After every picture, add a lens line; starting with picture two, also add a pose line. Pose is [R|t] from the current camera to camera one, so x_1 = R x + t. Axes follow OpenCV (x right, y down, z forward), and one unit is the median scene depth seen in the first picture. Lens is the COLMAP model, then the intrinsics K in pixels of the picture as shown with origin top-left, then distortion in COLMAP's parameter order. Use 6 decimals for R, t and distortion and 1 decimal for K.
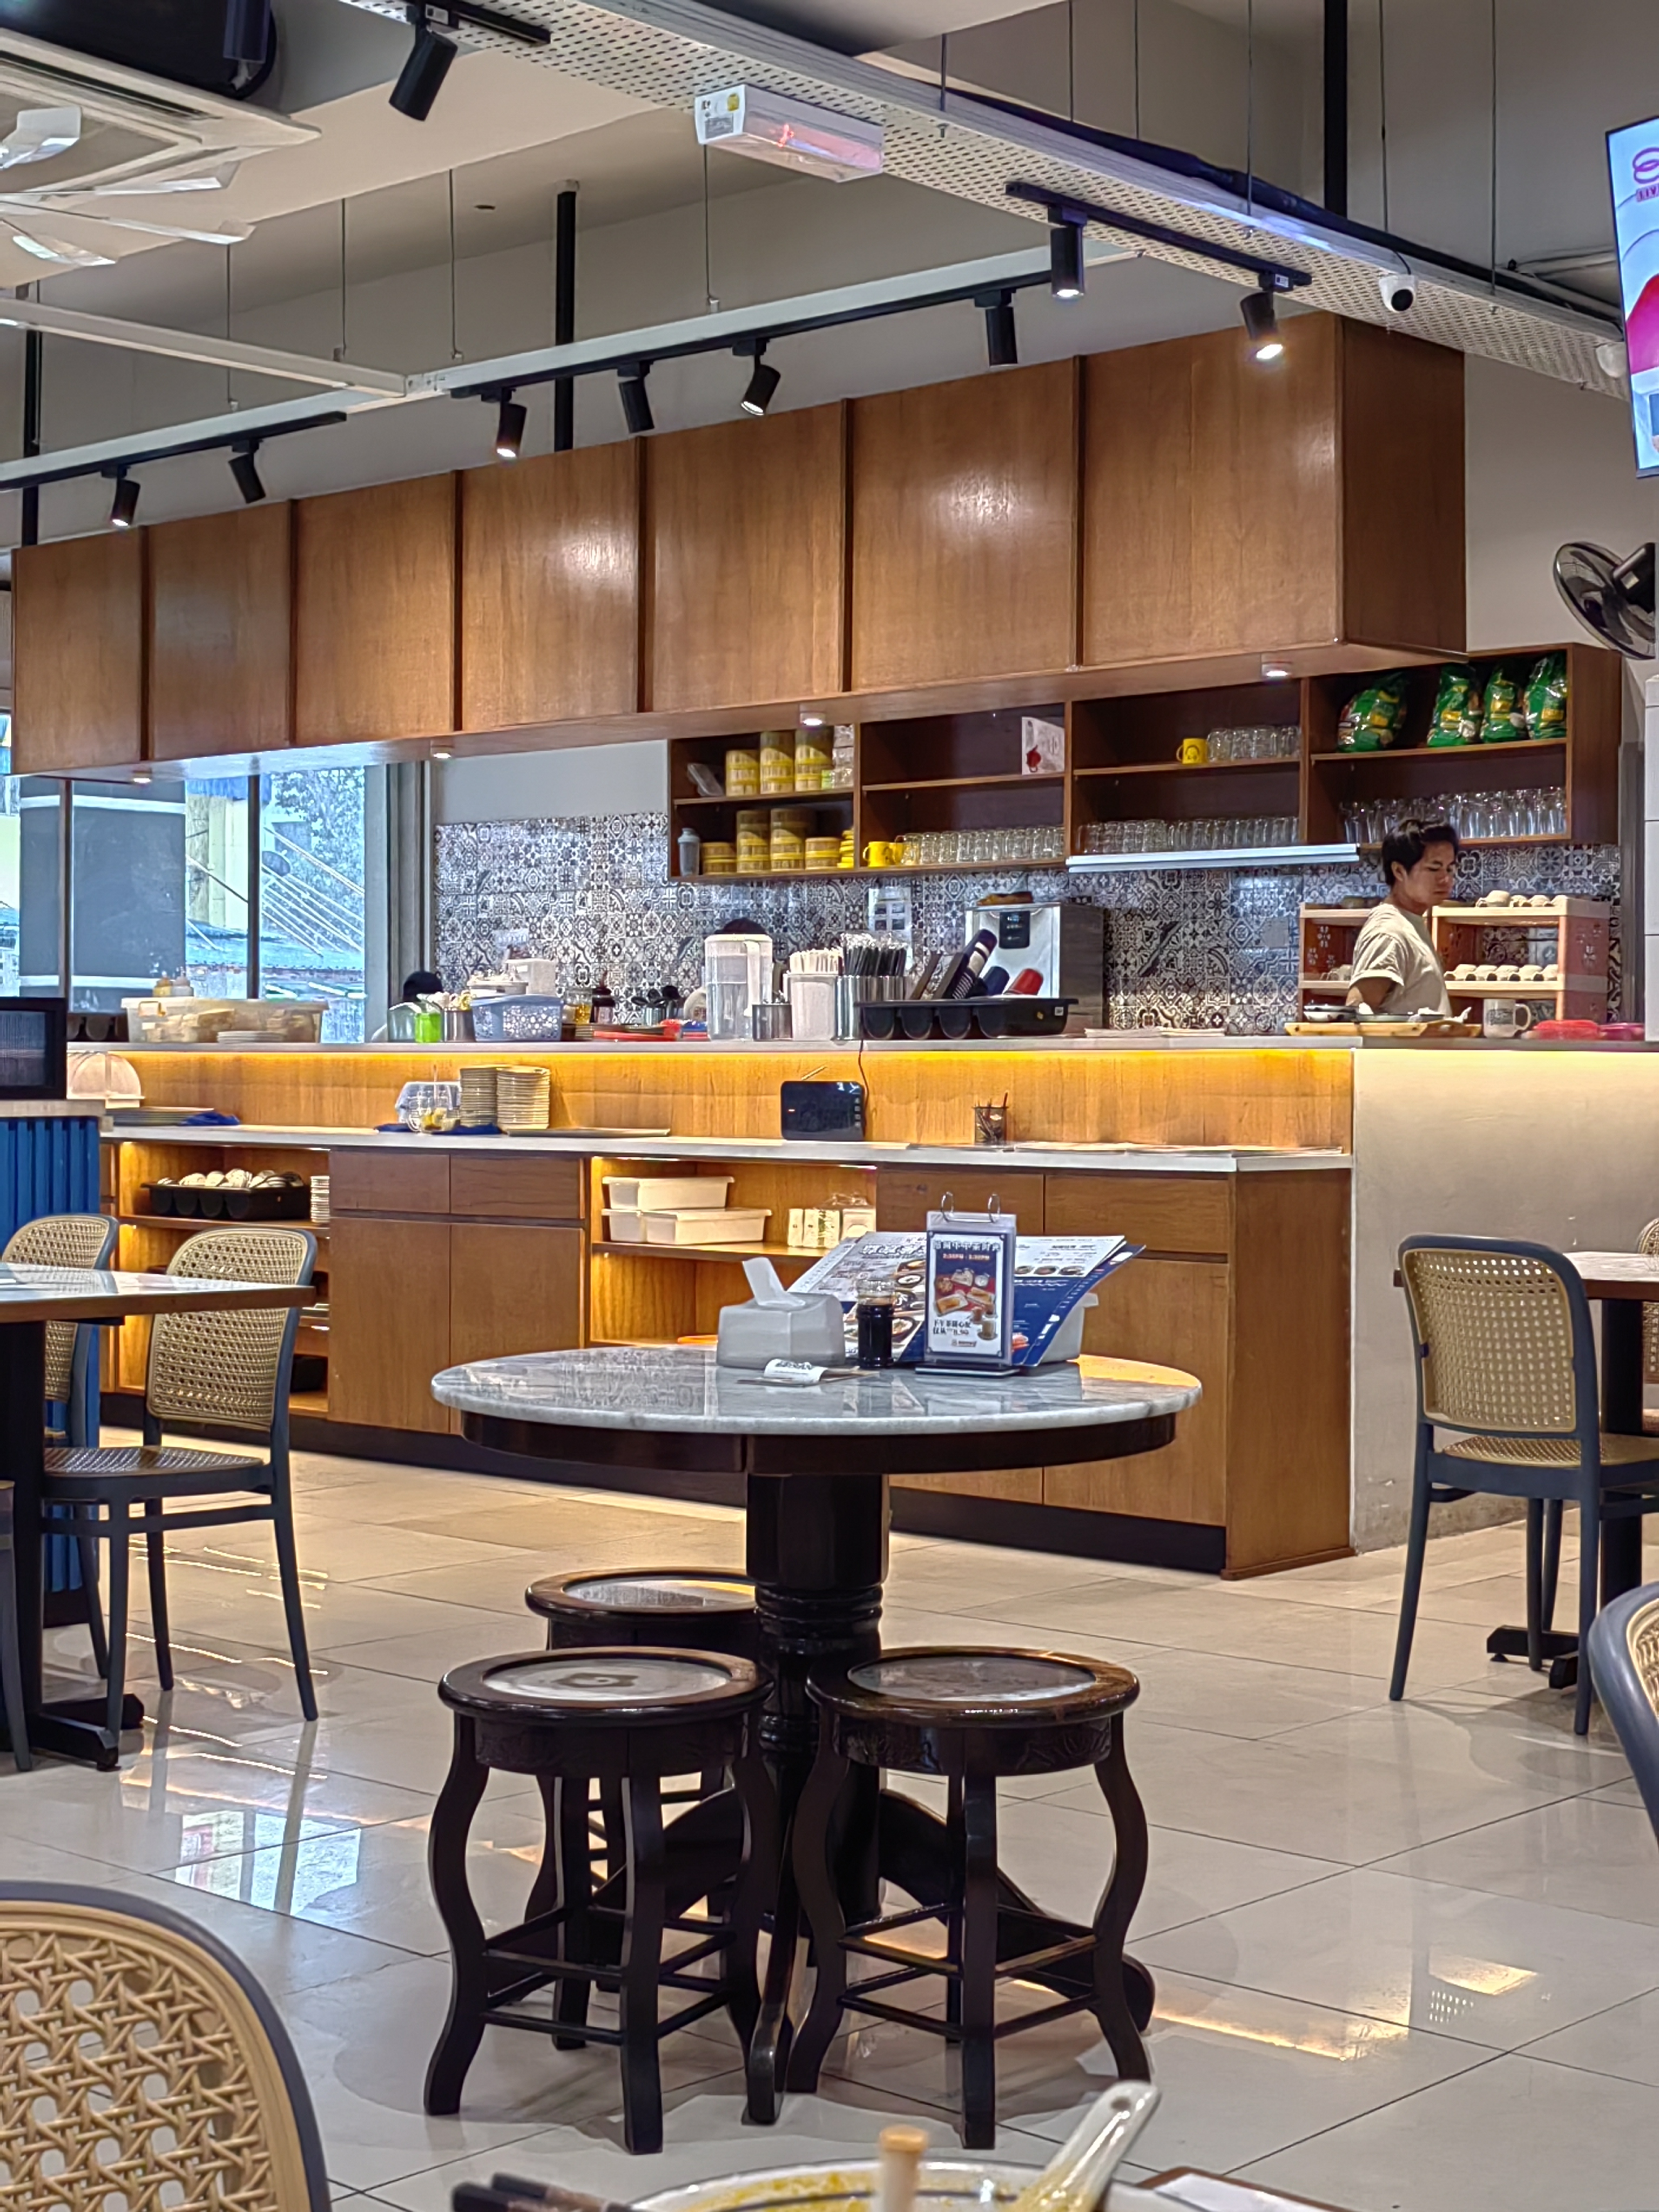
lens RADIAL K [[3274.9, 0, 829.5], [0, 3274.9, 1106.0], [0, 0, 1]] dist [-0.004498, -0.003139]
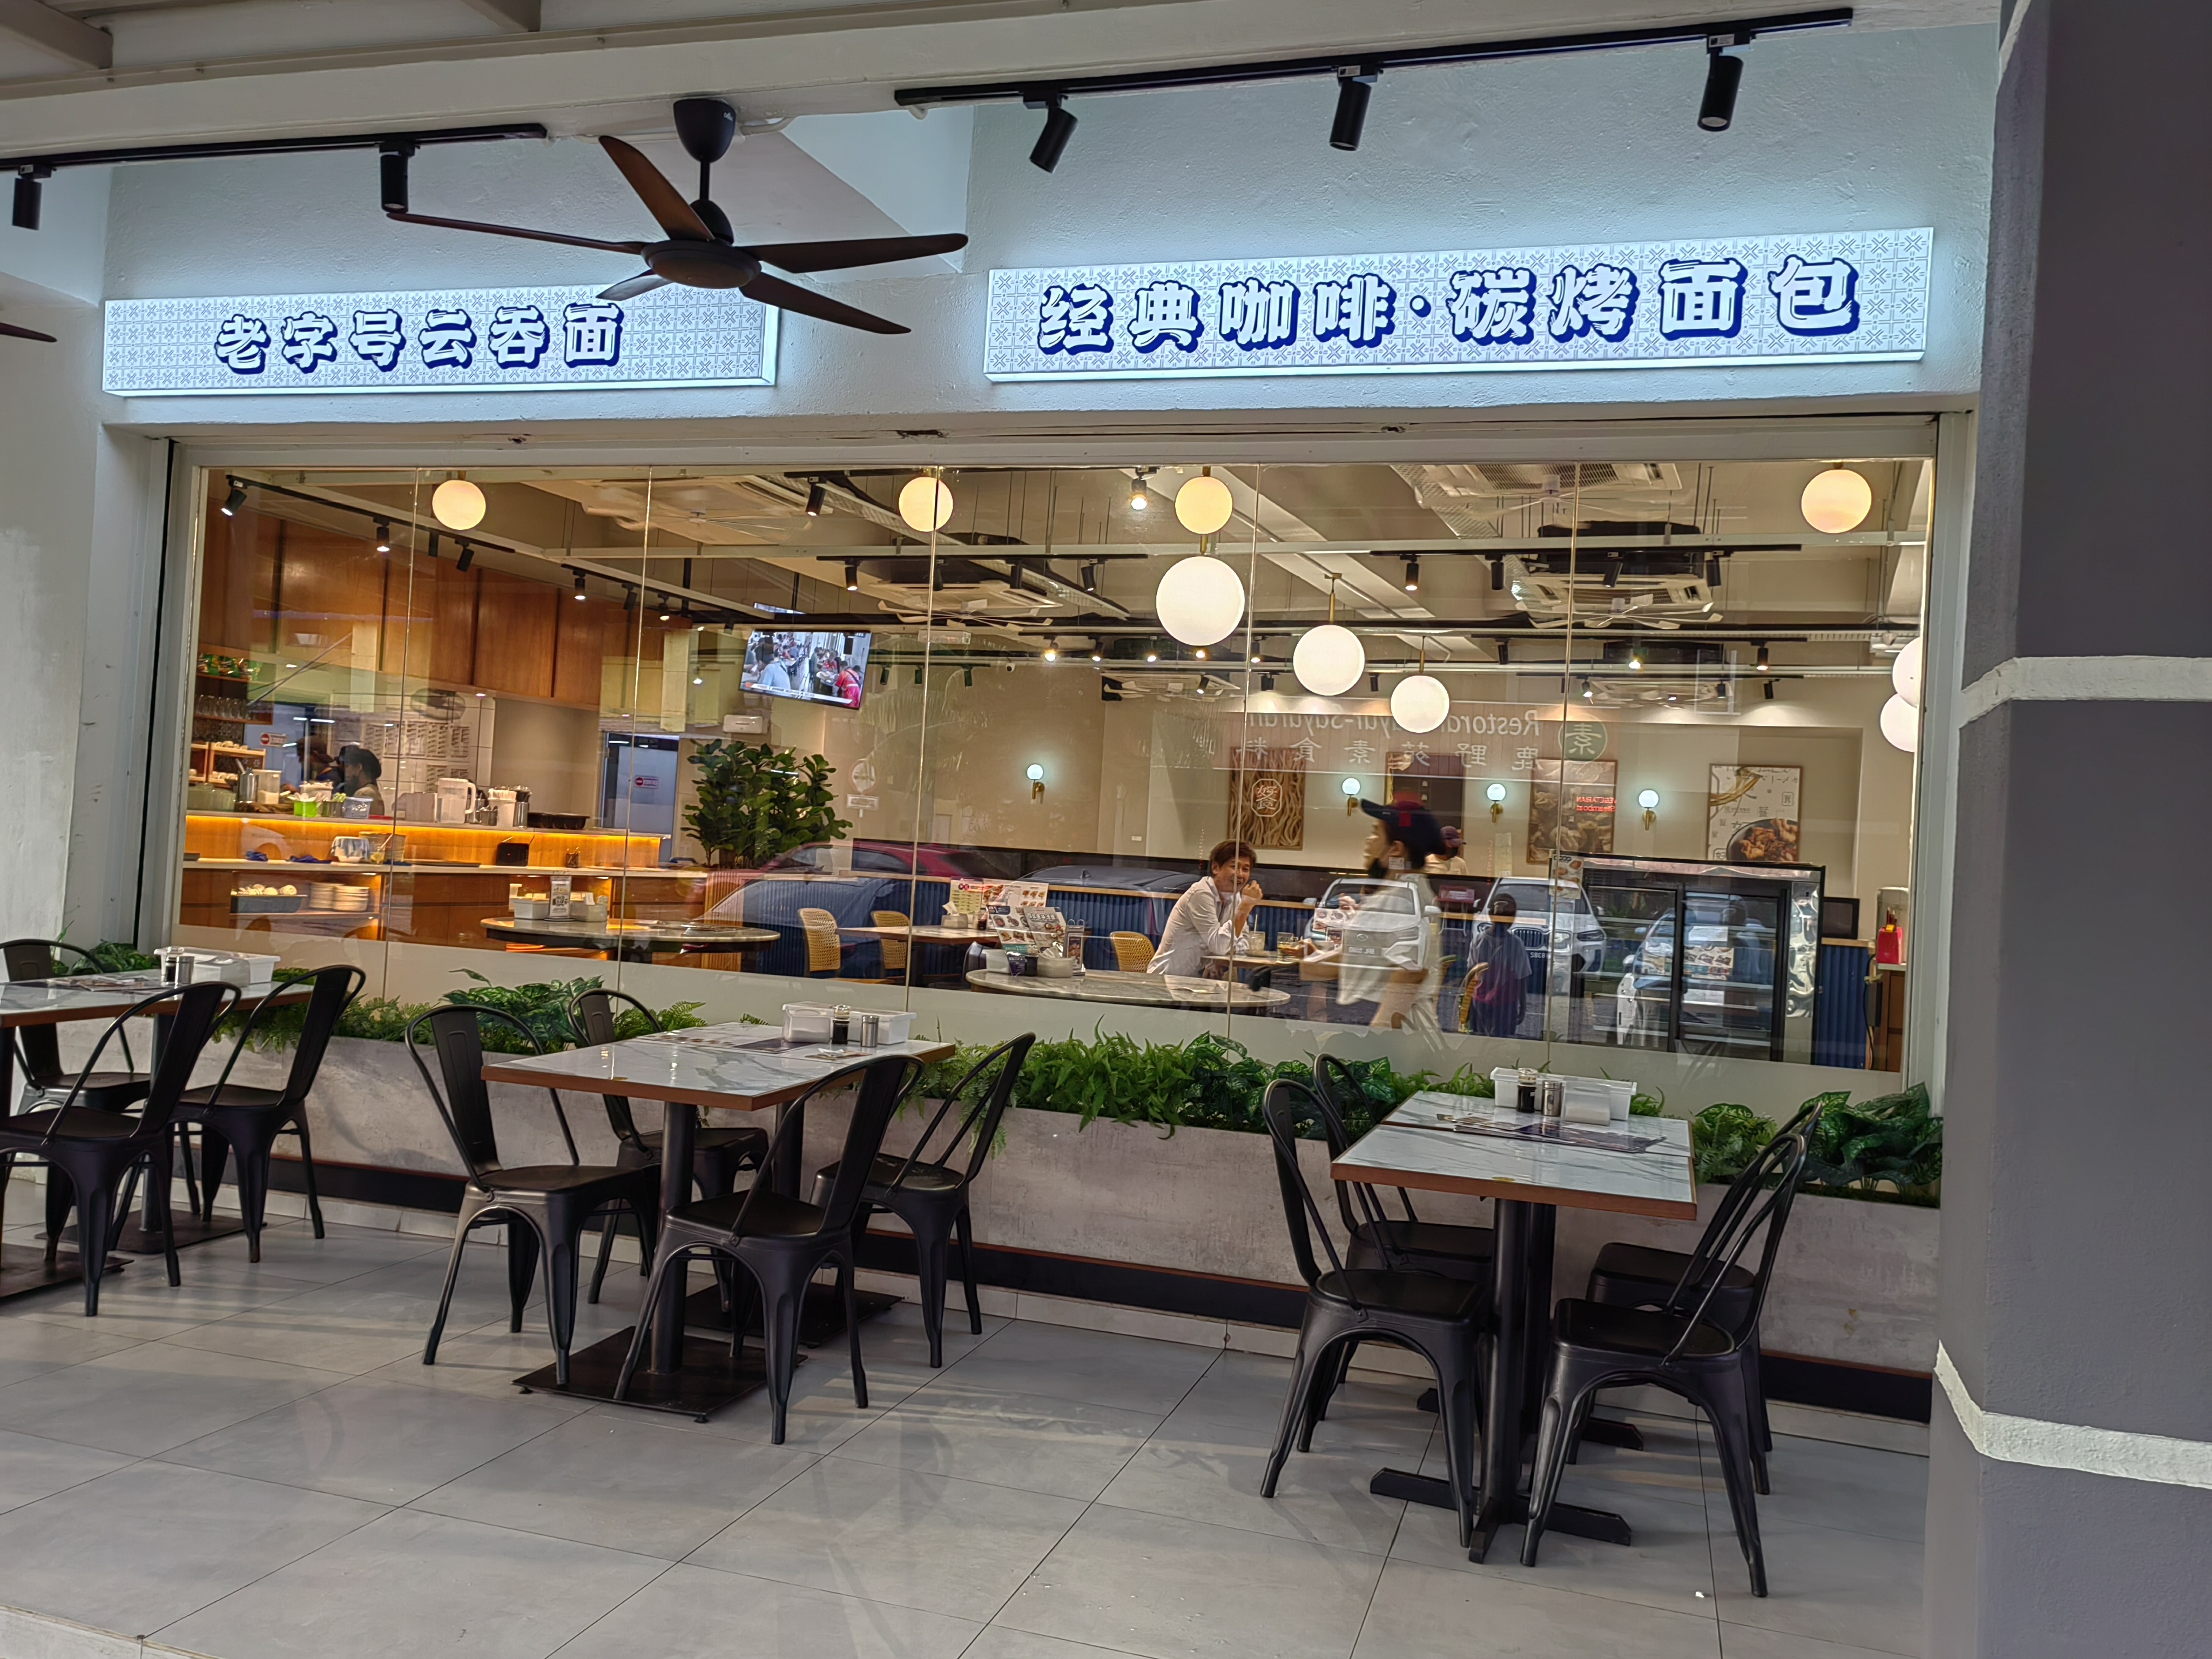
lens RADIAL K [[1768.6, 0, 1106.0], [0, 1768.6, 829.5], [0, 0, 1]] dist [0.000171, 0.000032]
pose [[-0.432936, -0.011043, 0.901357, -1.412231], [-0.053486, 0.998478, -0.013458, -0.023582], [-0.899836, -0.054037, -0.432868, 1.175226]]
